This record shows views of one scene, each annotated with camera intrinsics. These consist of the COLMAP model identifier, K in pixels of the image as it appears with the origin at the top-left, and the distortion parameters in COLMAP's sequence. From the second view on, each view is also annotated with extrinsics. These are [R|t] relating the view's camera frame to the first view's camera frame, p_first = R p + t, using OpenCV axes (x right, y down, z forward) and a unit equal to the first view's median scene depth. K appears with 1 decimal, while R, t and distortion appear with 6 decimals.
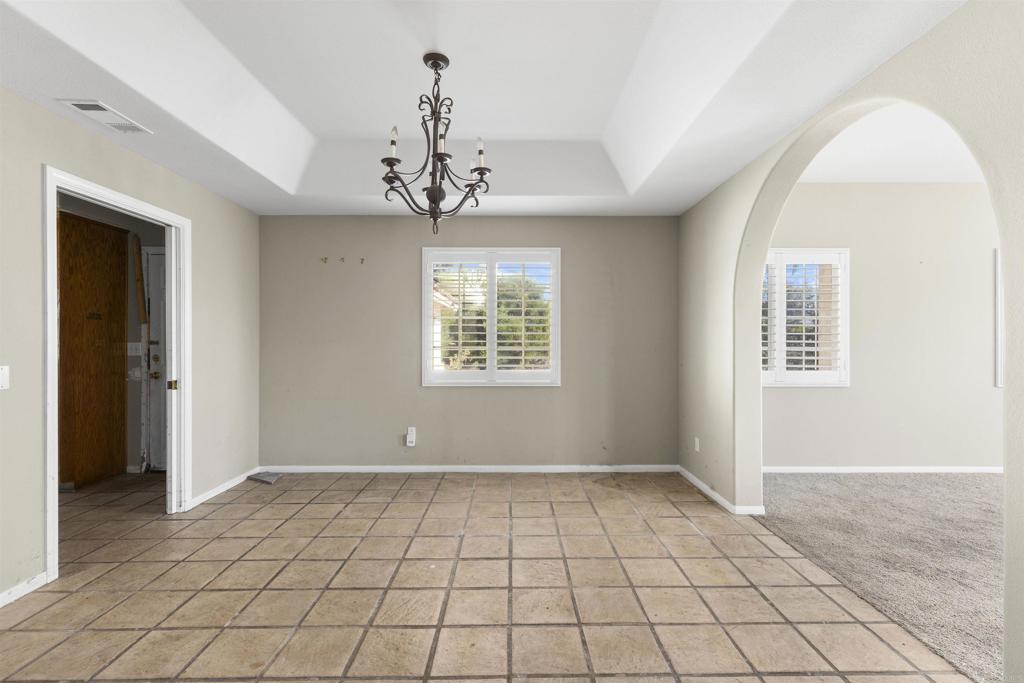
lens RADIAL K [[460.2, 0, 507.8], [0, 460.2, 341.3], [0, 0, 1]] dist [0.007879, -0.002026]
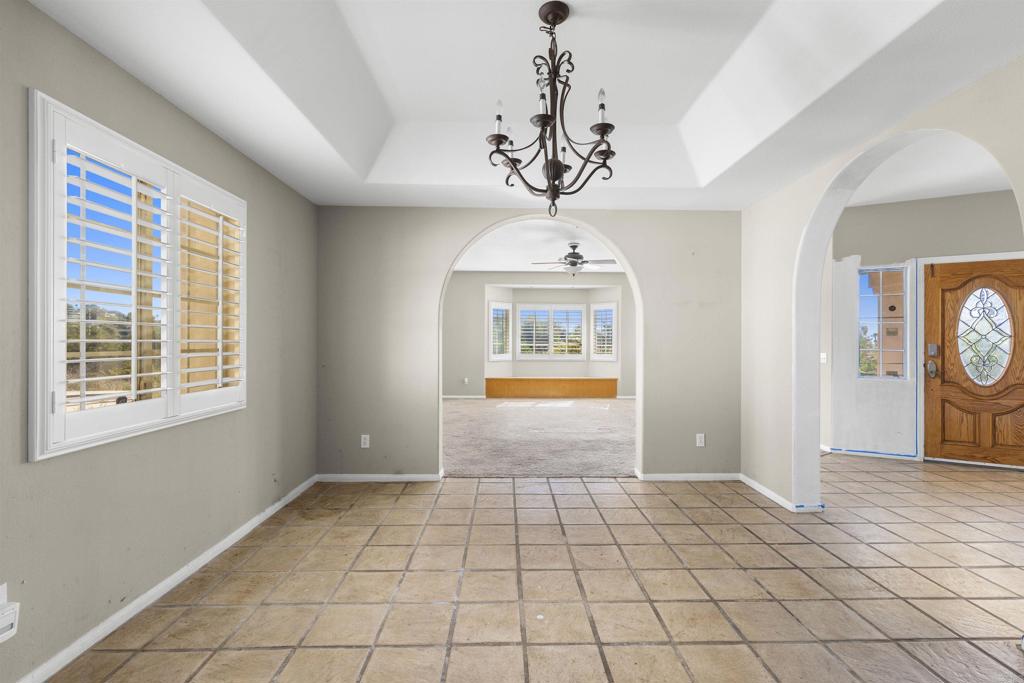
lens RADIAL K [[460.2, 0, 522.3], [0, 460.2, 344.1], [0, 0, 1]] dist [0.007879, -0.002026]
pose [[-0.025851, -0.007276, 0.999639, -0.927372], [-0.004909, 0.999962, 0.007152, -0.004103], [-0.999654, -0.004722, -0.025886, 0.998423]]
